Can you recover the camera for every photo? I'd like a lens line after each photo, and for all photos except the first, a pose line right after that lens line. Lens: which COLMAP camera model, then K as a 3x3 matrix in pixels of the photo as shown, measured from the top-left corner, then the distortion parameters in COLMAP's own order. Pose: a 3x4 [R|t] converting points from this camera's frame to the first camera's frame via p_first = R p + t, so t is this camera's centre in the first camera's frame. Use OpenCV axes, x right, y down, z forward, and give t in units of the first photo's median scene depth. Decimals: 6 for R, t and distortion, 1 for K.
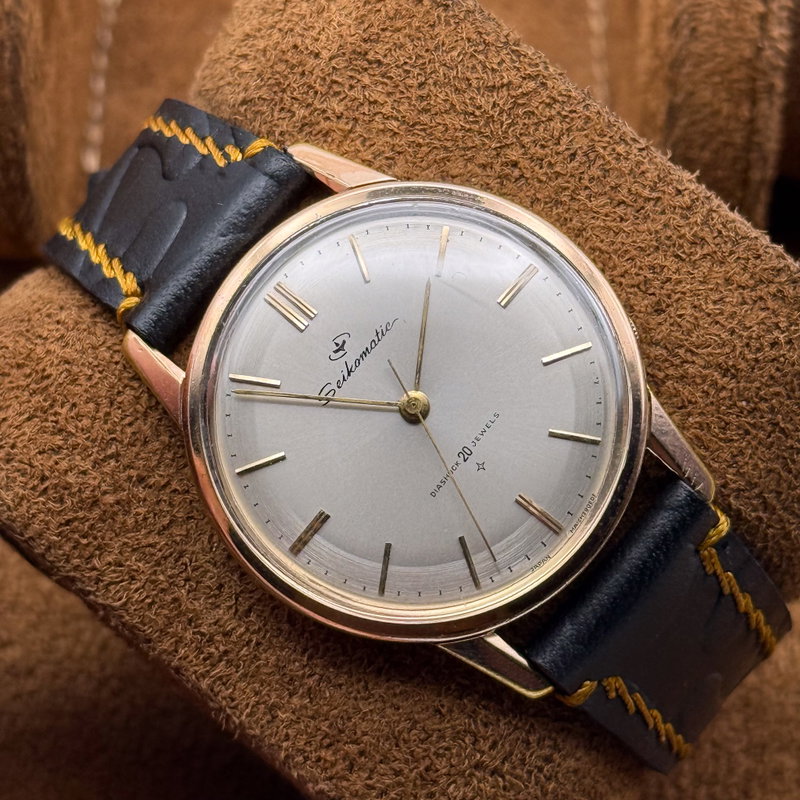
lens RADIAL K [[3033.4, 0, 435.4], [0, 3033.4, 414.2], [0, 0, 1]] dist [0.011881, -0.155543]
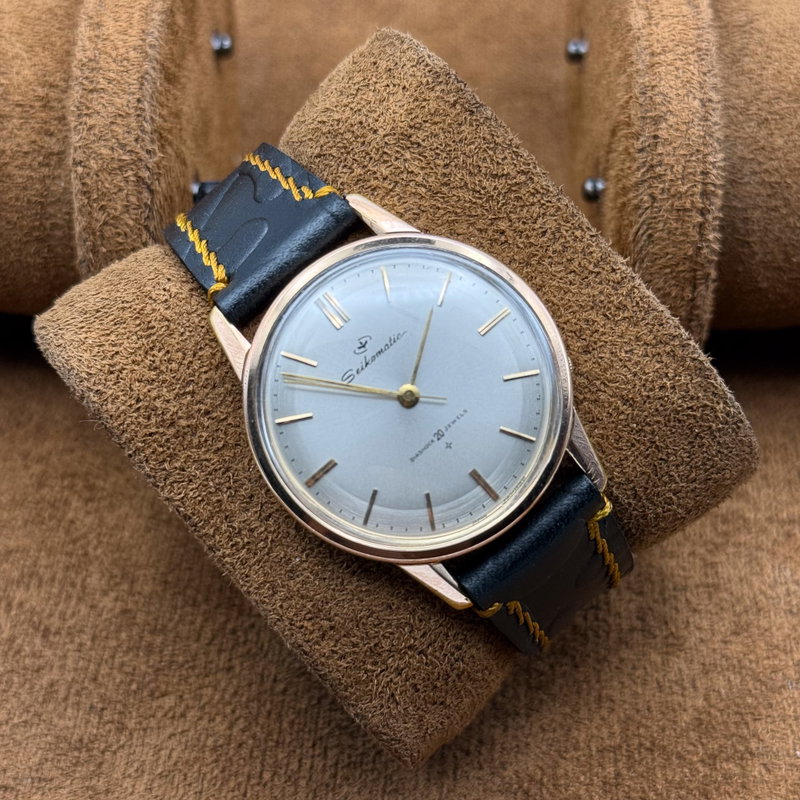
lens RADIAL K [[1537.4, 0, 400.0], [0, 1537.4, 400.0], [0, 0, 1]] dist [0.113202, 0.124970]
pose [[0.987089, 0.155947, 0.036554, -0.035276], [-0.158055, 0.985327, 0.064421, -0.044328], [-0.025971, -0.069366, 0.997253, 0.280785]]
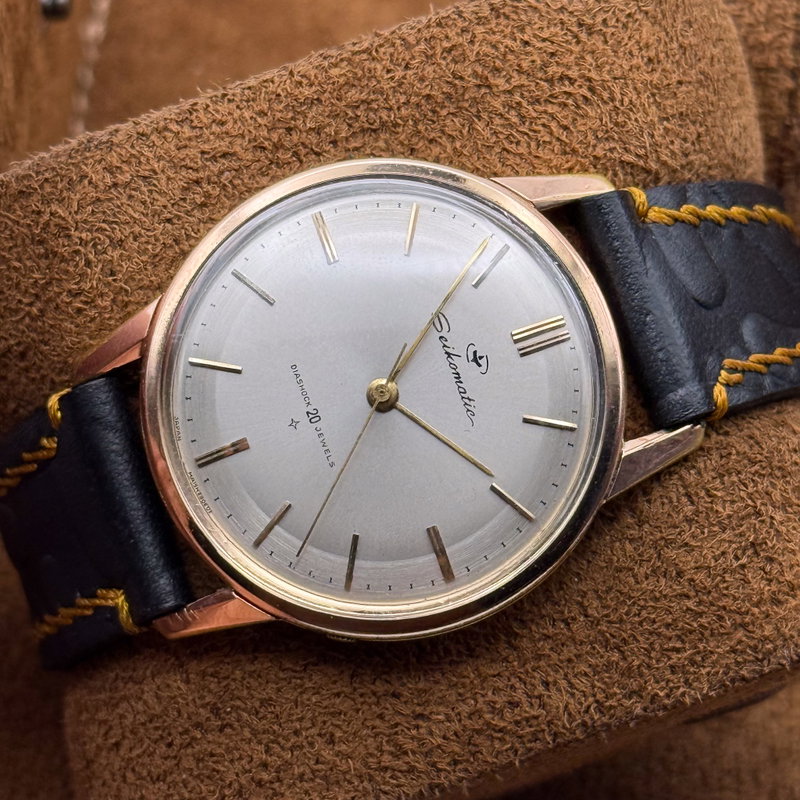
lens RADIAL K [[3033.4, 0, 435.4], [0, 3033.4, 414.2], [0, 0, 1]] dist [0.011881, -0.155543]
pose [[-0.496680, 0.865346, -0.066974, 0.053040], [-0.853573, -0.473027, 0.218307, -0.222247], [0.157231, 0.165596, 0.973579, 0.068752]]
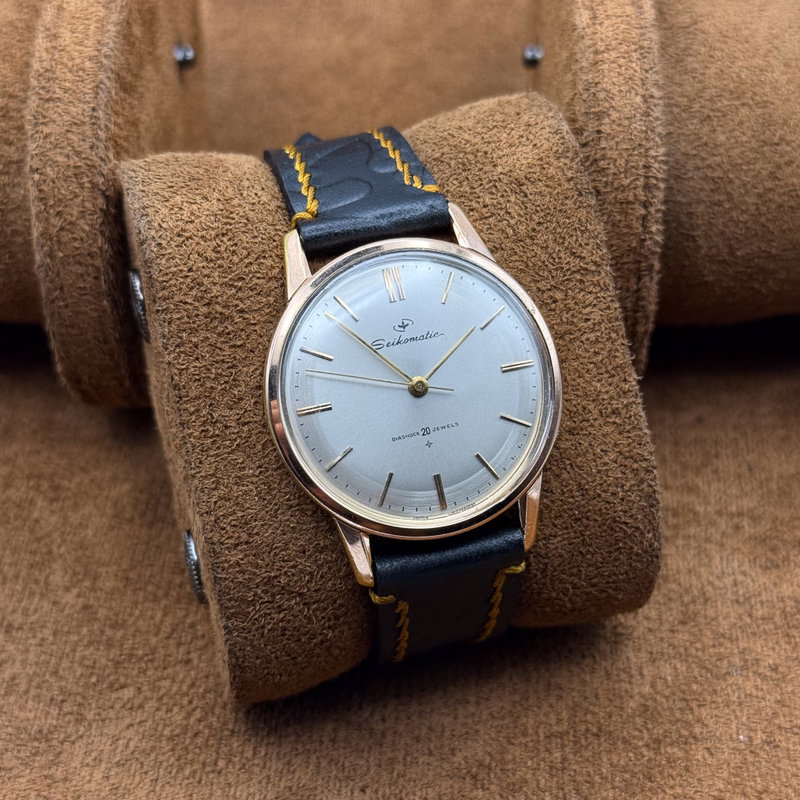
lens RADIAL K [[1537.4, 0, 400.0], [0, 1537.4, 400.0], [0, 0, 1]] dist [0.113202, 0.124970]
pose [[0.780219, 0.616030, 0.108463, -0.090942], [-0.615620, 0.786963, -0.041254, 0.039436], [-0.110770, -0.034584, 0.993244, 0.222558]]
